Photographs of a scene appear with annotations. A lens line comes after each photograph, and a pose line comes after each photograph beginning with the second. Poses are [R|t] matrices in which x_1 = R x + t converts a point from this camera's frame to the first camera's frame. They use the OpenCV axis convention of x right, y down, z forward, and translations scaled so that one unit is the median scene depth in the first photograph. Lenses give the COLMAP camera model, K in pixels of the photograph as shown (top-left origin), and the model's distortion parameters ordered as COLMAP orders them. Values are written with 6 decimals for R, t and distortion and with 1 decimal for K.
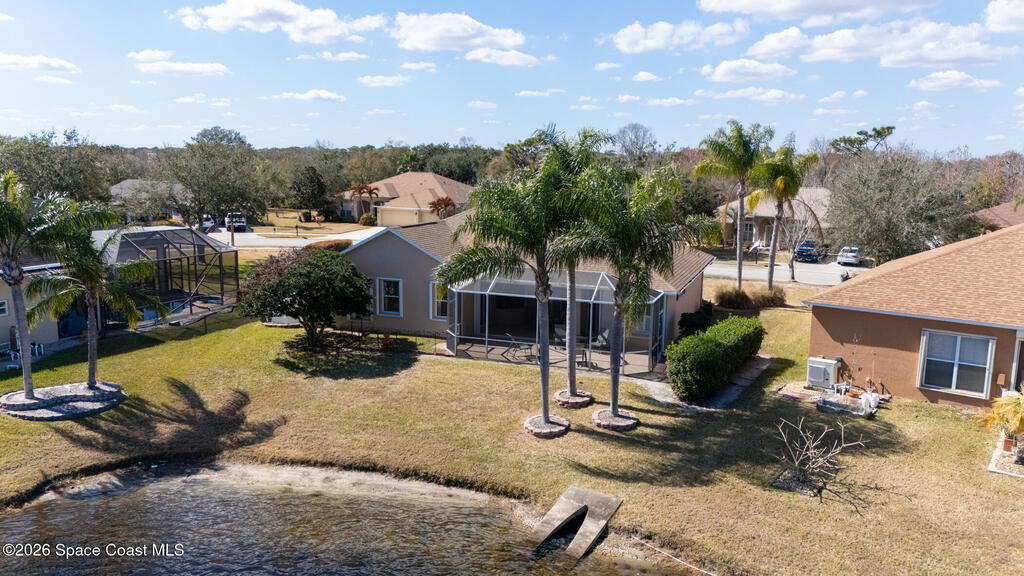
lens RADIAL K [[752.1, 0, 512.0], [0, 752.1, 288.0], [0, 0, 1]] dist [0.076648, -0.076826]
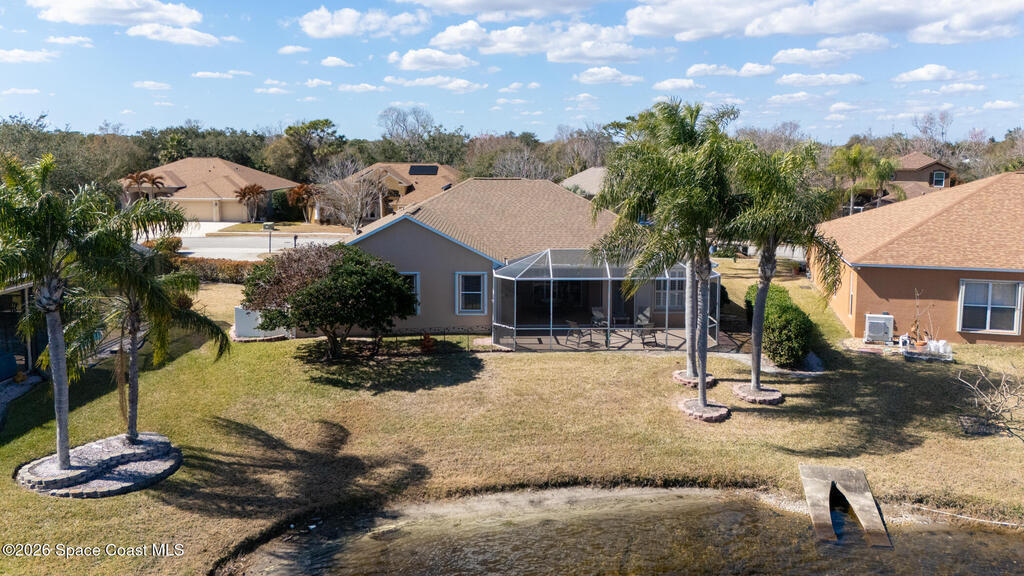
lens RADIAL K [[776.1, 0, 502.8], [0, 776.1, 218.7], [0, 0, 1]] dist [0.042921, -0.011892]
pose [[0.927720, -0.044327, 0.370635, -0.404230], [0.071533, 0.995633, -0.059976, -0.011984], [-0.366358, 0.082154, 0.926840, 0.116705]]
